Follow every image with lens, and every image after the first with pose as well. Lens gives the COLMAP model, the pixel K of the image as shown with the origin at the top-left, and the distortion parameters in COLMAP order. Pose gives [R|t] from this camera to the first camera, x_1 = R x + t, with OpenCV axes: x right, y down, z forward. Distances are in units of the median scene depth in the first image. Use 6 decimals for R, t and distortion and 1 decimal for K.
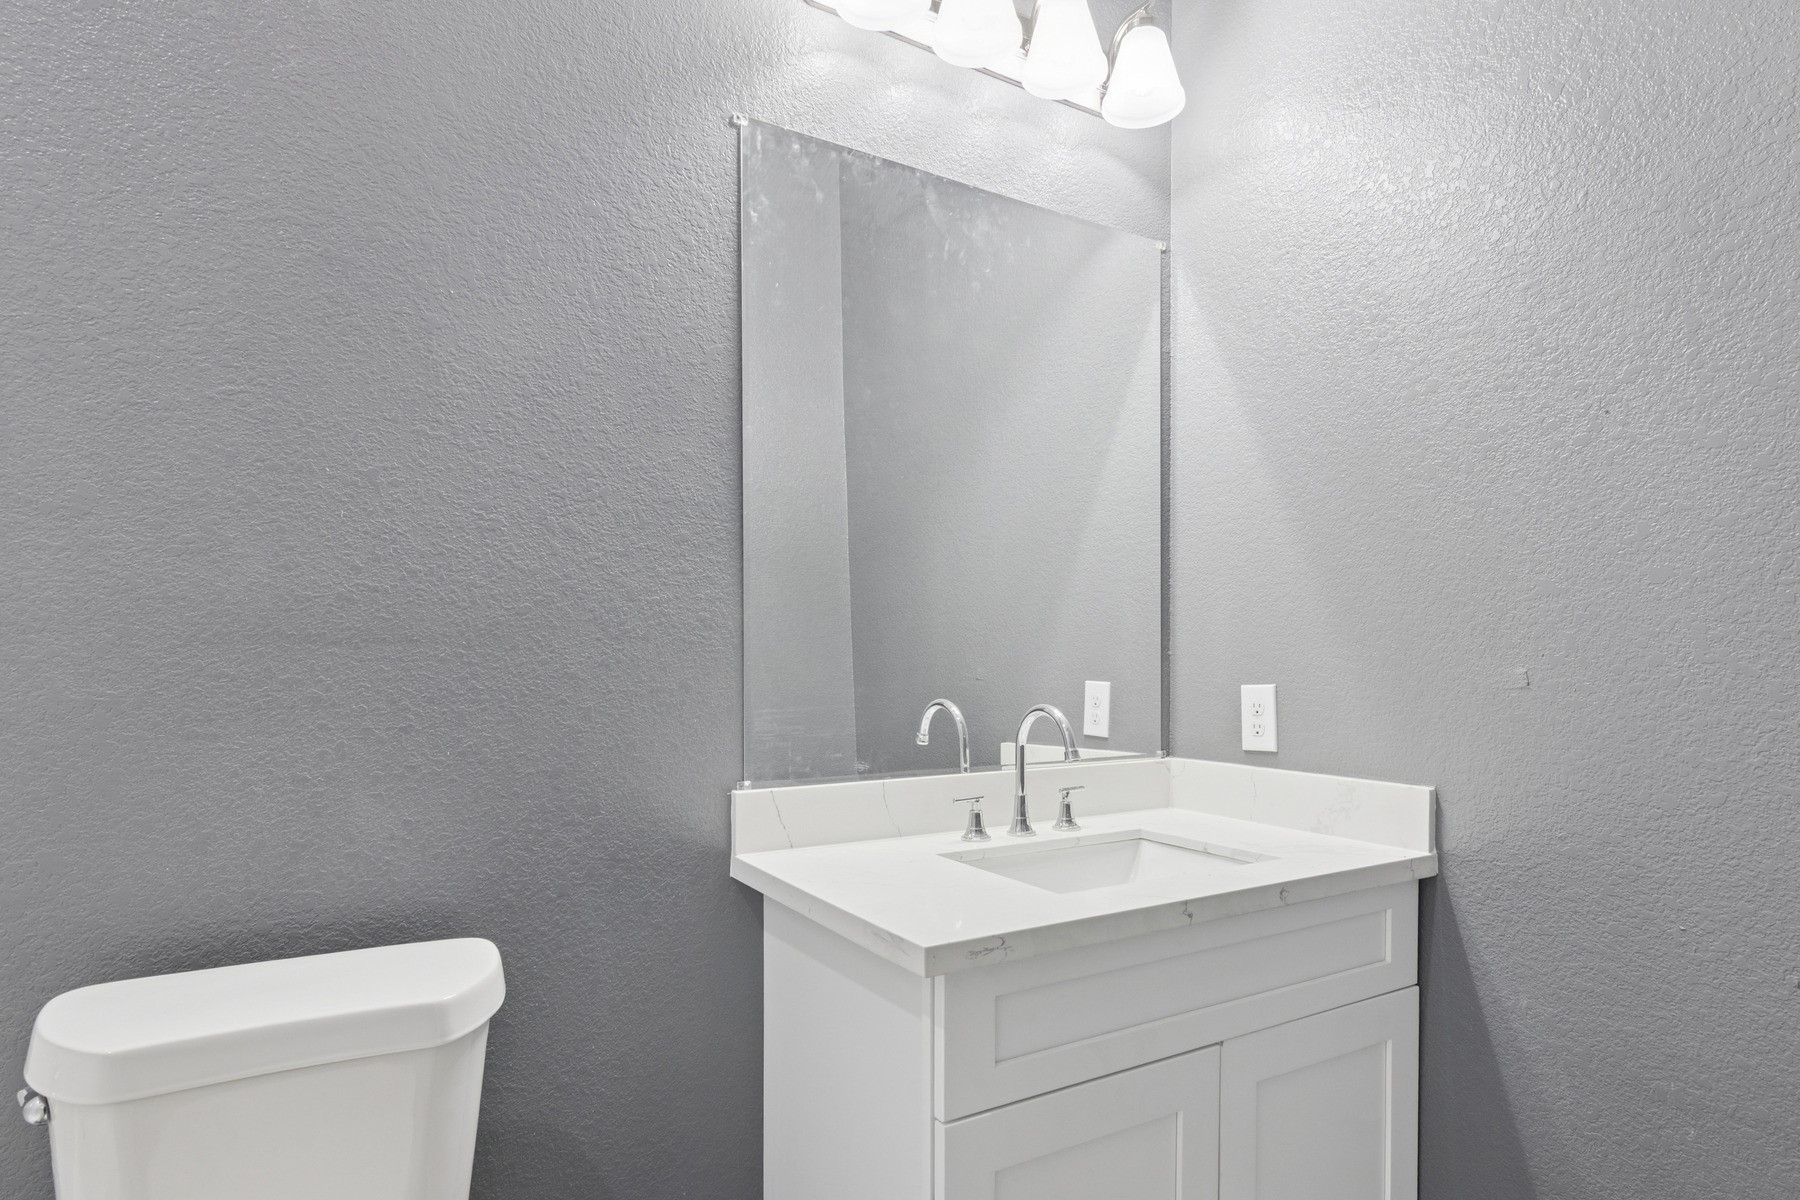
lens RADIAL K [[919.7, 0, 881.5], [0, 919.7, 662.7], [0, 0, 1]] dist [-0.004652, 0.001989]
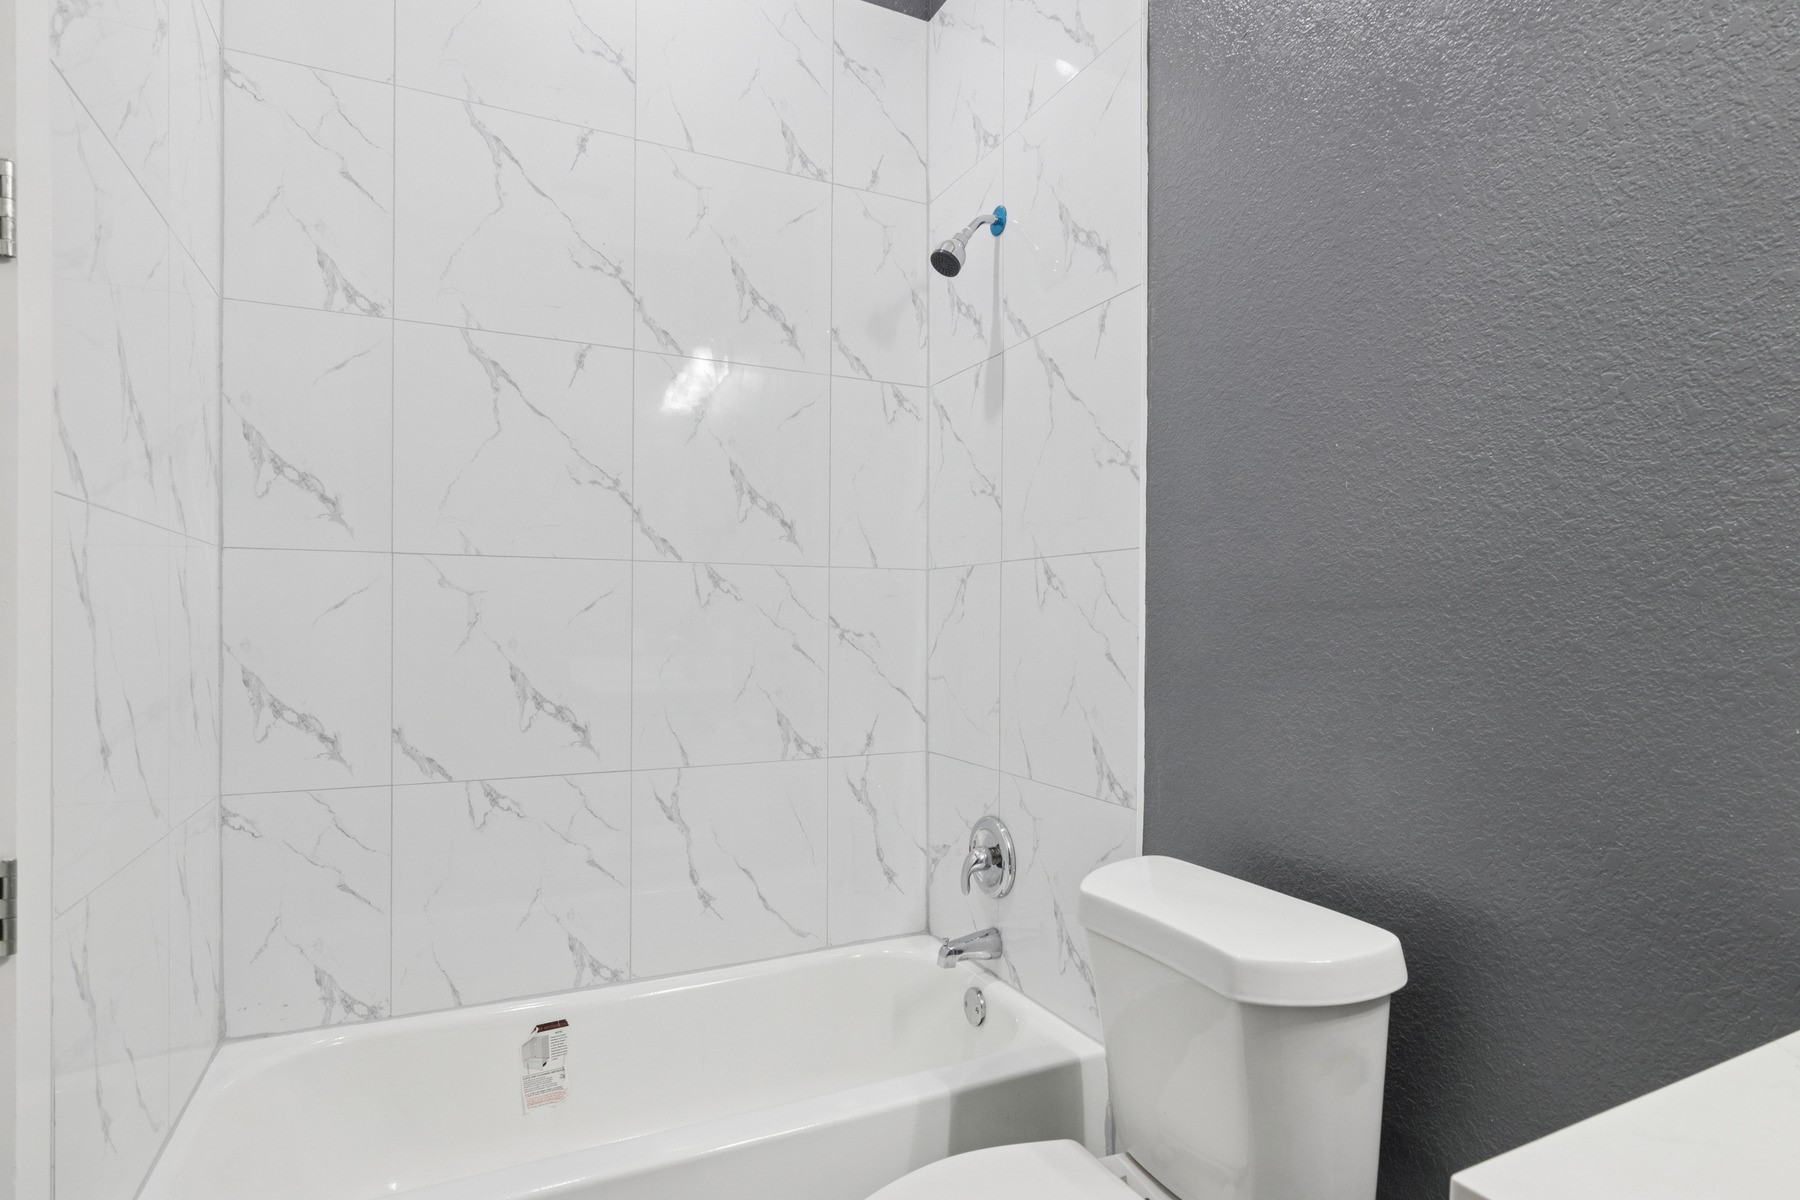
lens RADIAL K [[919.7, 0, 899.1], [0, 919.7, 610.5], [0, 0, 1]] dist [-0.004652, 0.001989]
pose [[-0.049461, -0.011809, -0.998706, 0.444105], [-0.001434, 0.999930, -0.011752, -0.006328], [0.998775, 0.000851, -0.049474, 0.510342]]
